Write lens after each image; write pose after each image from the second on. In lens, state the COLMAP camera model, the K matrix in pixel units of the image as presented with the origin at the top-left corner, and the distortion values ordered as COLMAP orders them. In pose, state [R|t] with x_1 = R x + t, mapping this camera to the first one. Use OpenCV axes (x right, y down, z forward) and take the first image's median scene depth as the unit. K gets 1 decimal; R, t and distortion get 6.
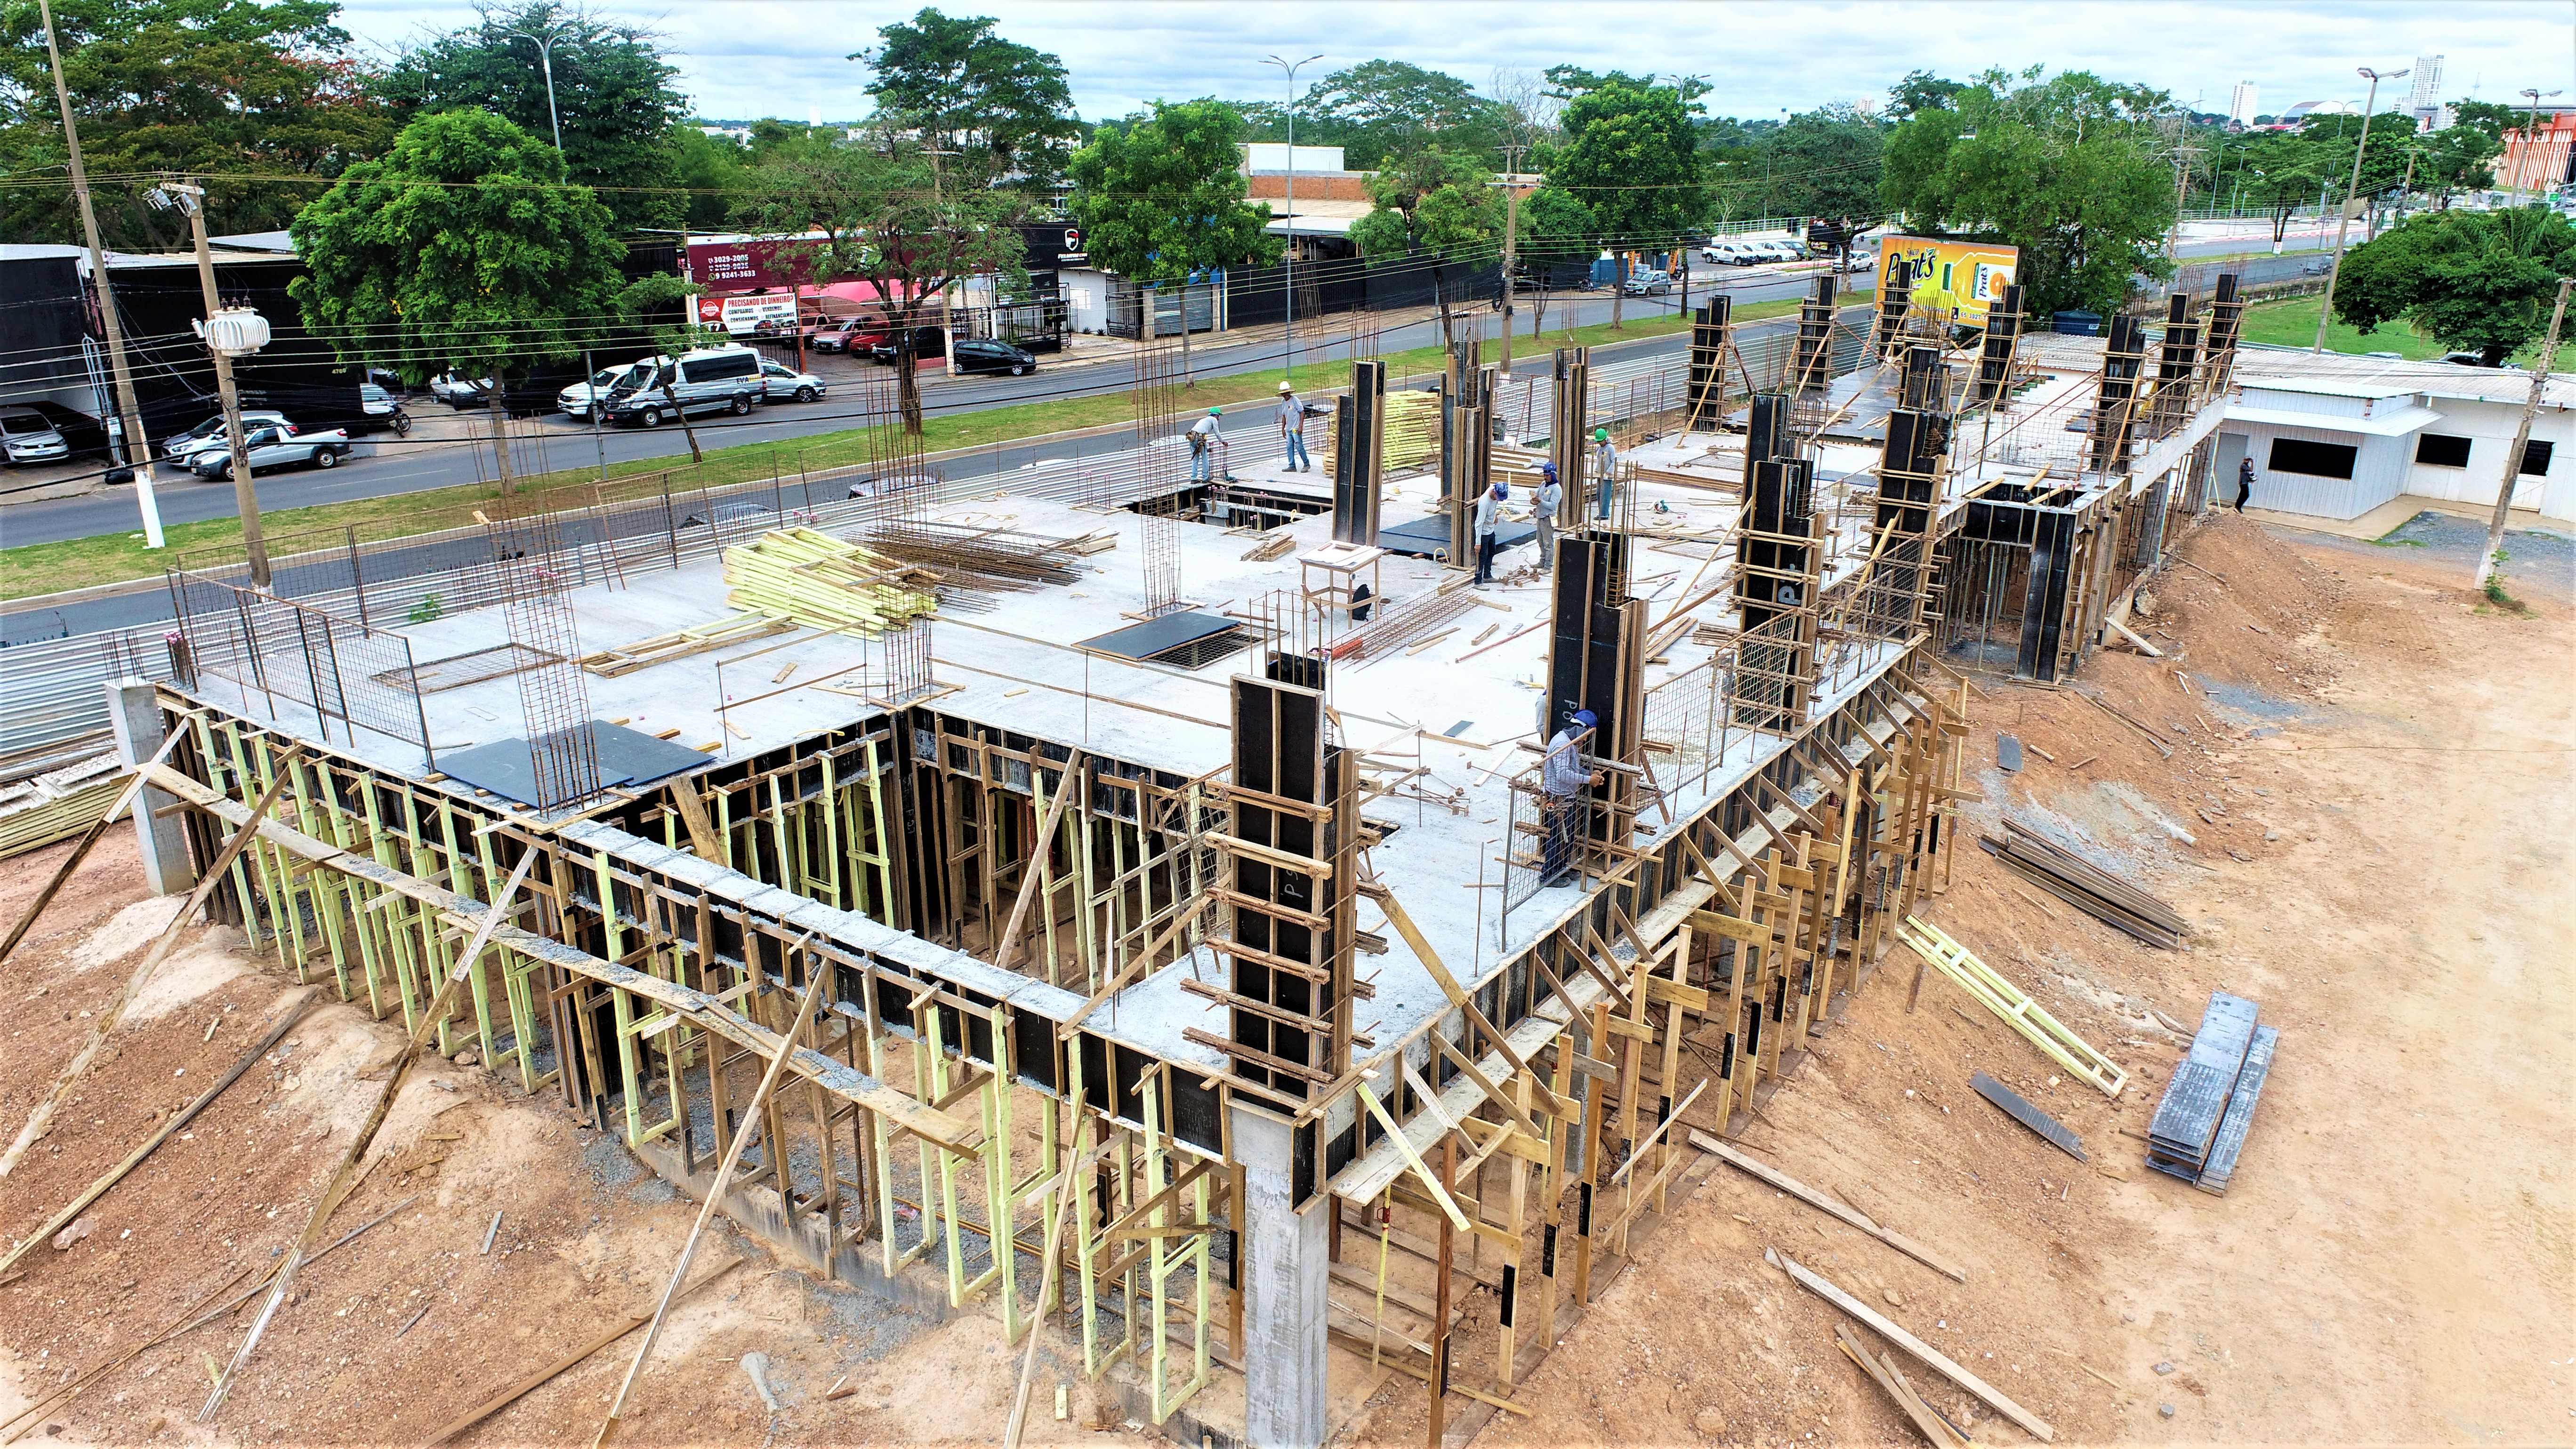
lens RADIAL K [[1723.2, 0, 1293.1], [0, 1723.2, 718.8], [0, 0, 1]] dist [-0.013642, 0.000611]
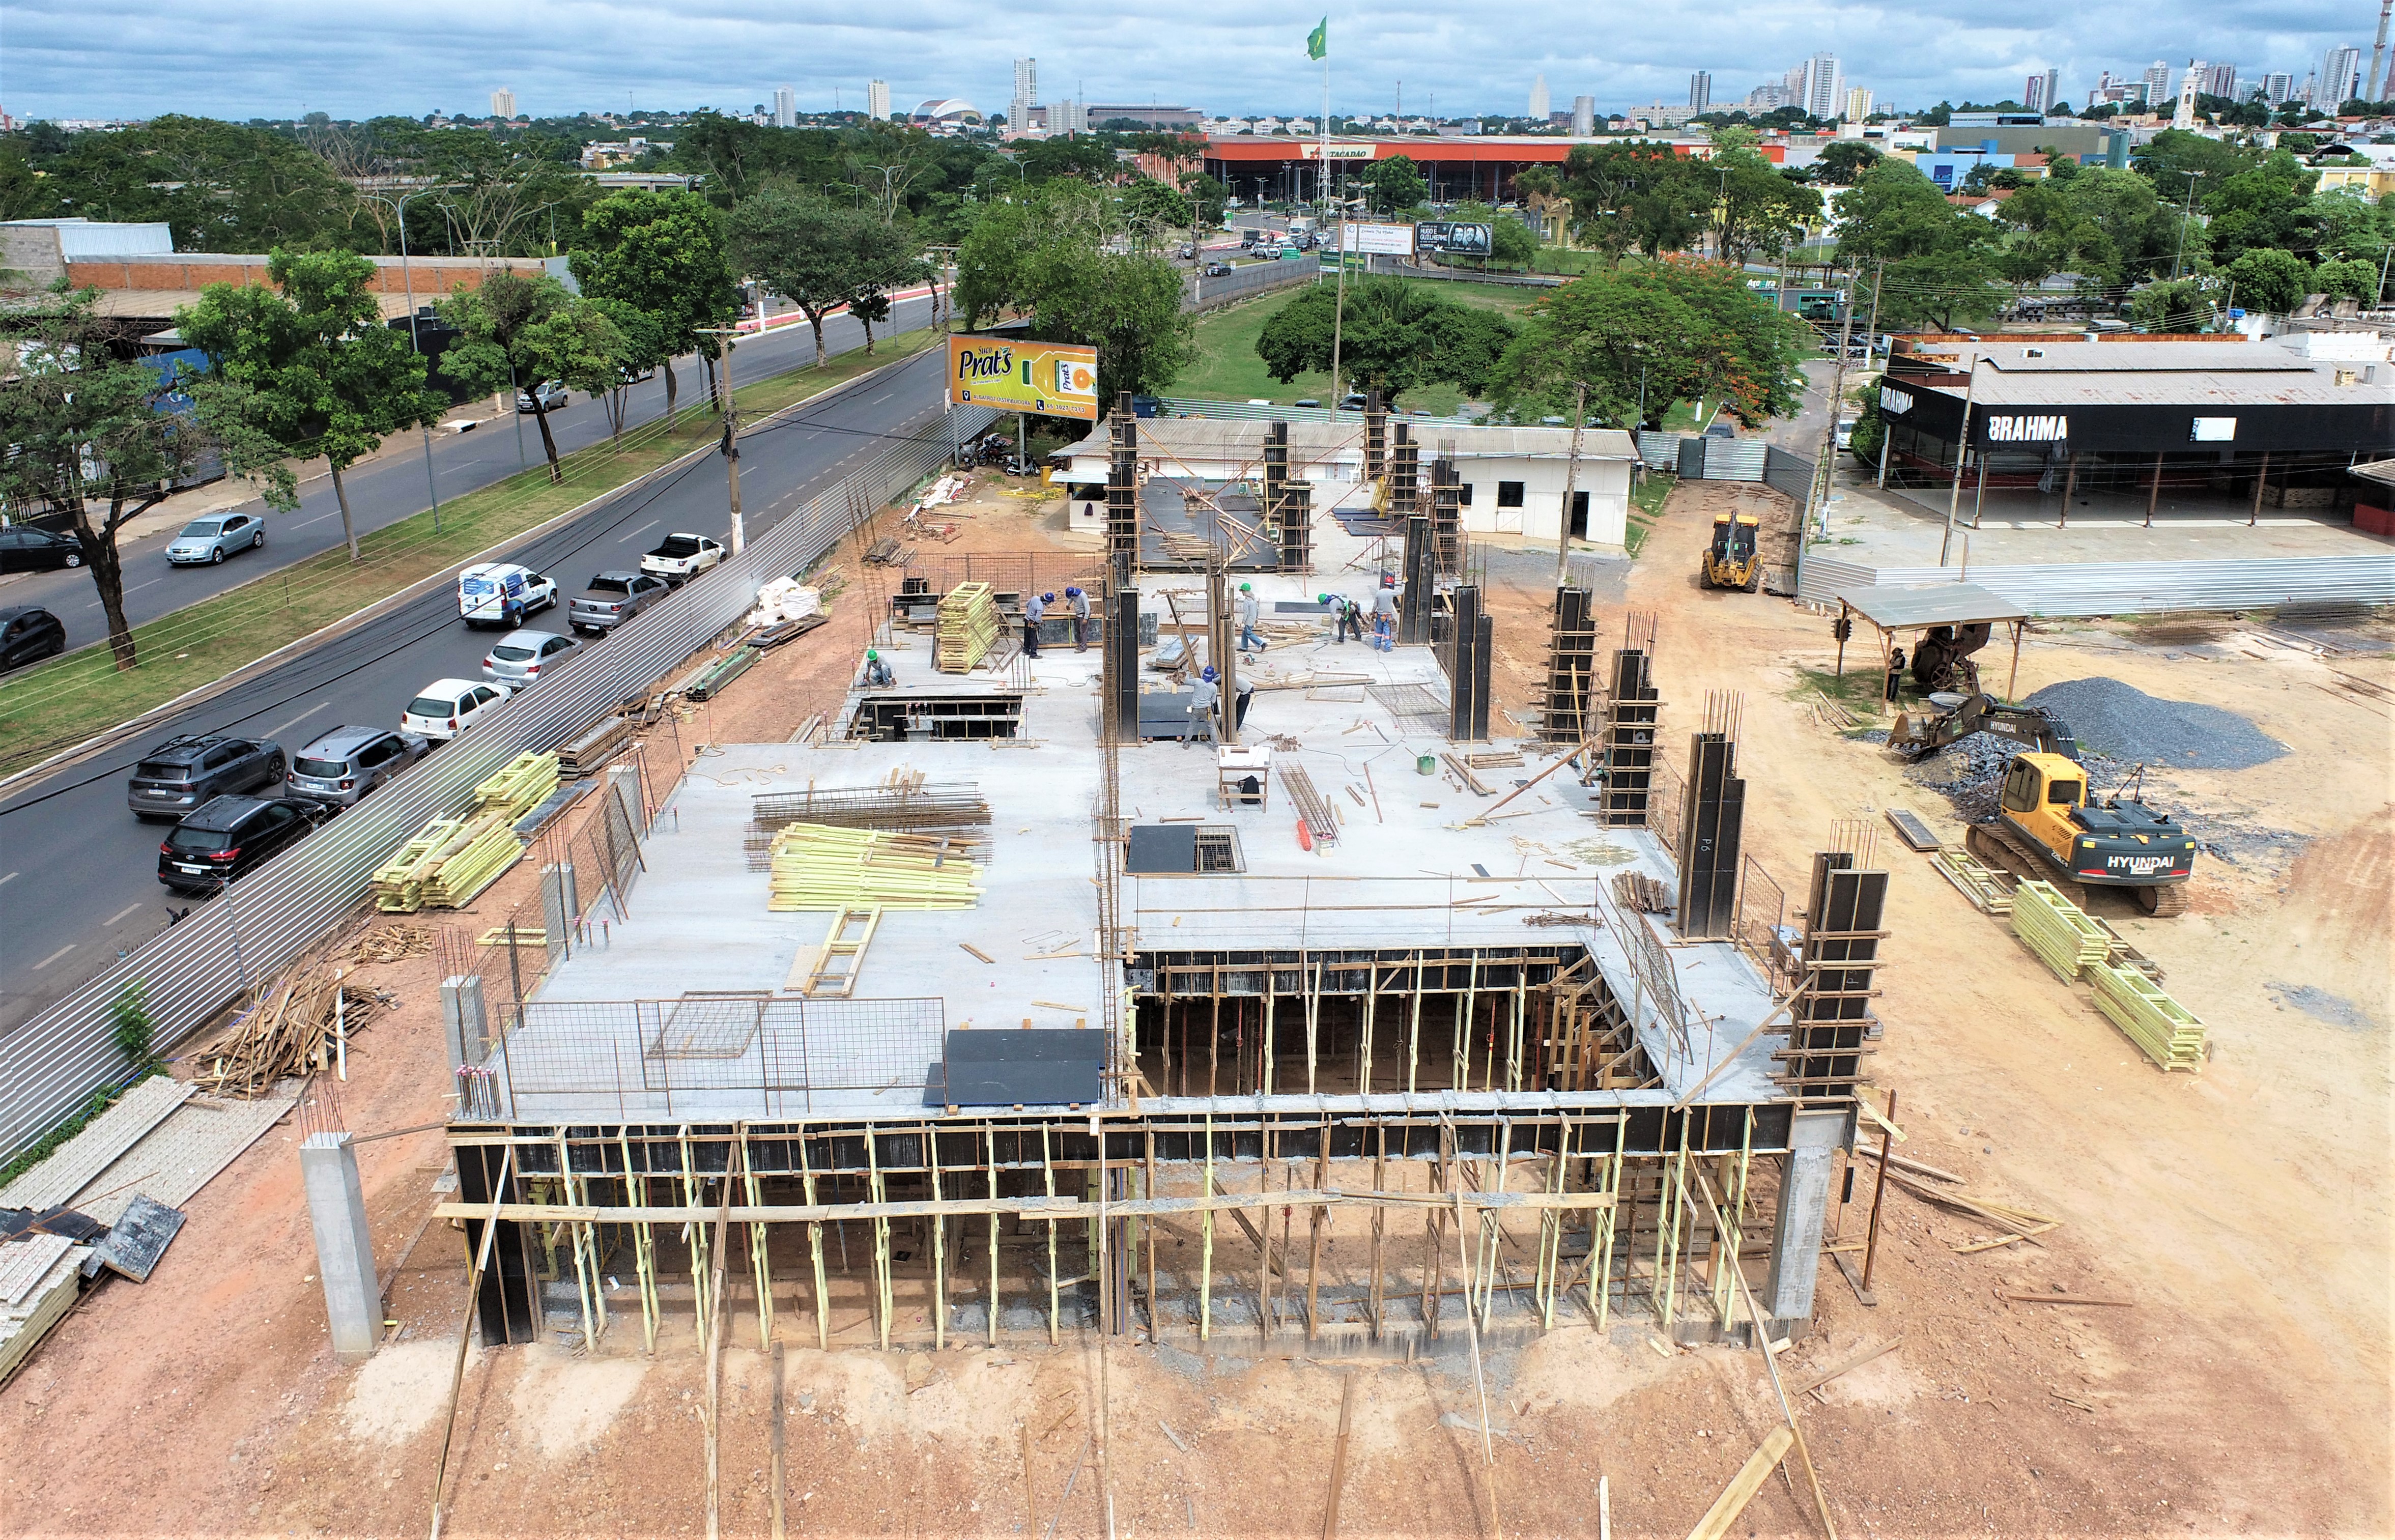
lens RADIAL K [[1856.6, 0, 1200.6], [0, 1856.6, 778.0], [0, 0, 1]] dist [-0.000579, -0.005531]
pose [[0.795557, -0.195808, 0.573366, -0.809228], [0.190246, 0.979206, 0.070435, -0.187650], [-0.575236, 0.053046, 0.816266, -0.101645]]
